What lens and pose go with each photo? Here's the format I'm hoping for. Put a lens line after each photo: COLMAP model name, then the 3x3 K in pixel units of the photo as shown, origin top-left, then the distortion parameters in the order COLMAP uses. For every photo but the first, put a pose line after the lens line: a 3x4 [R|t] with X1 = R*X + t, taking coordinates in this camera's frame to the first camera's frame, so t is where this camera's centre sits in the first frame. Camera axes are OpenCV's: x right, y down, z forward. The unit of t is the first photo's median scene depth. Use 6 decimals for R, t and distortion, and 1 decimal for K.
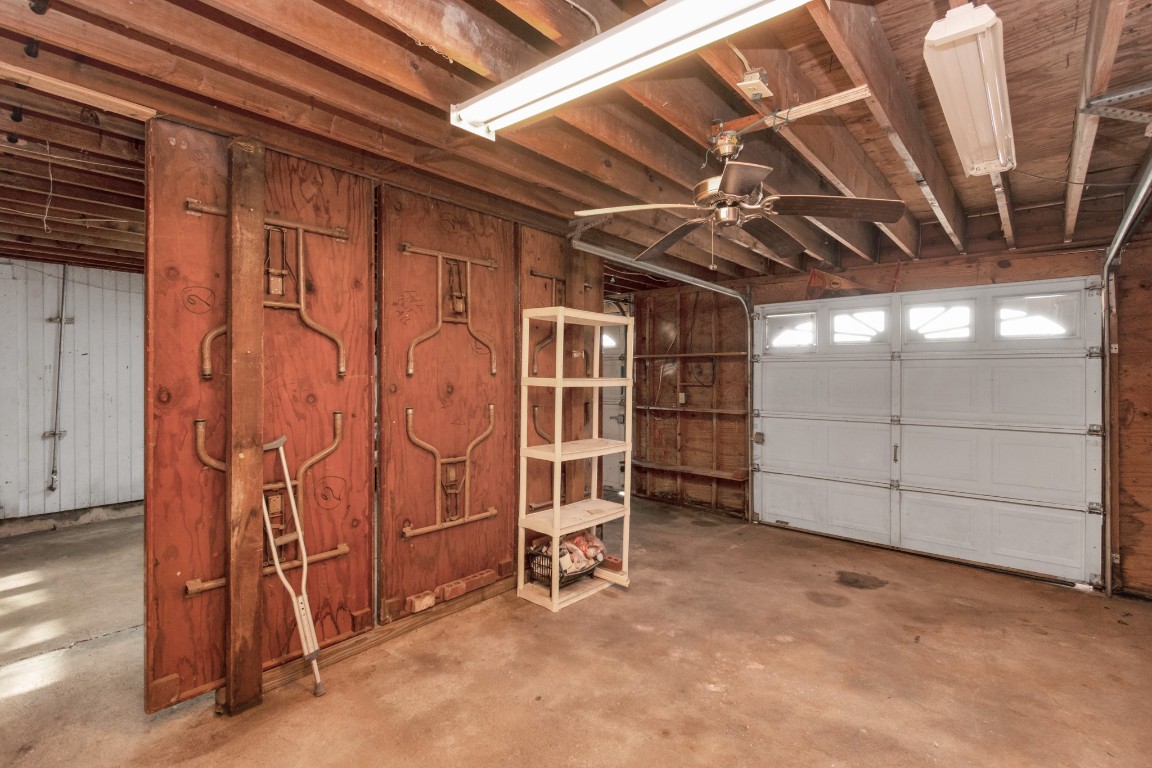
lens RADIAL K [[555.1, 0, 566.0], [0, 555.1, 373.4], [0, 0, 1]] dist [-0.000374, 0.000745]
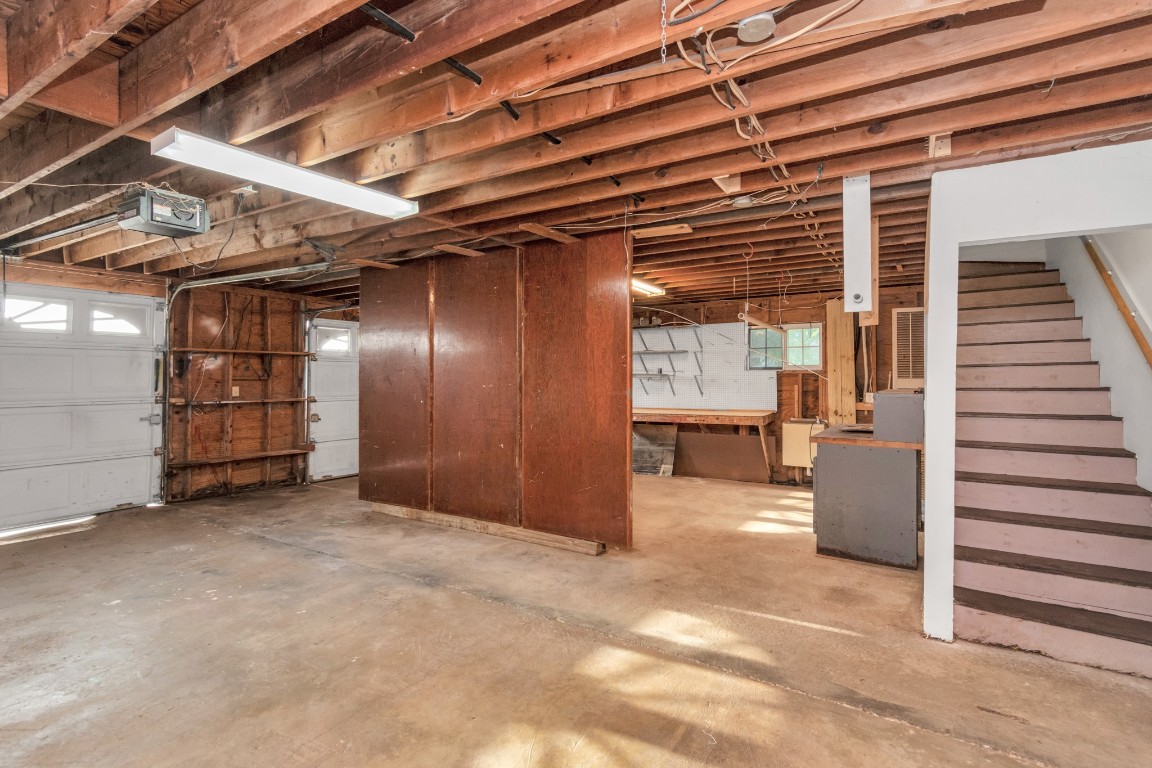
lens RADIAL K [[555.1, 0, 566.0], [0, 555.1, 373.4], [0, 0, 1]] dist [-0.000374, 0.000745]
pose [[-0.186706, 0.005735, 0.982399, -1.066436], [-0.007725, 0.999943, -0.007305, 0.014382], [-0.982386, -0.008953, -0.186651, 0.650590]]
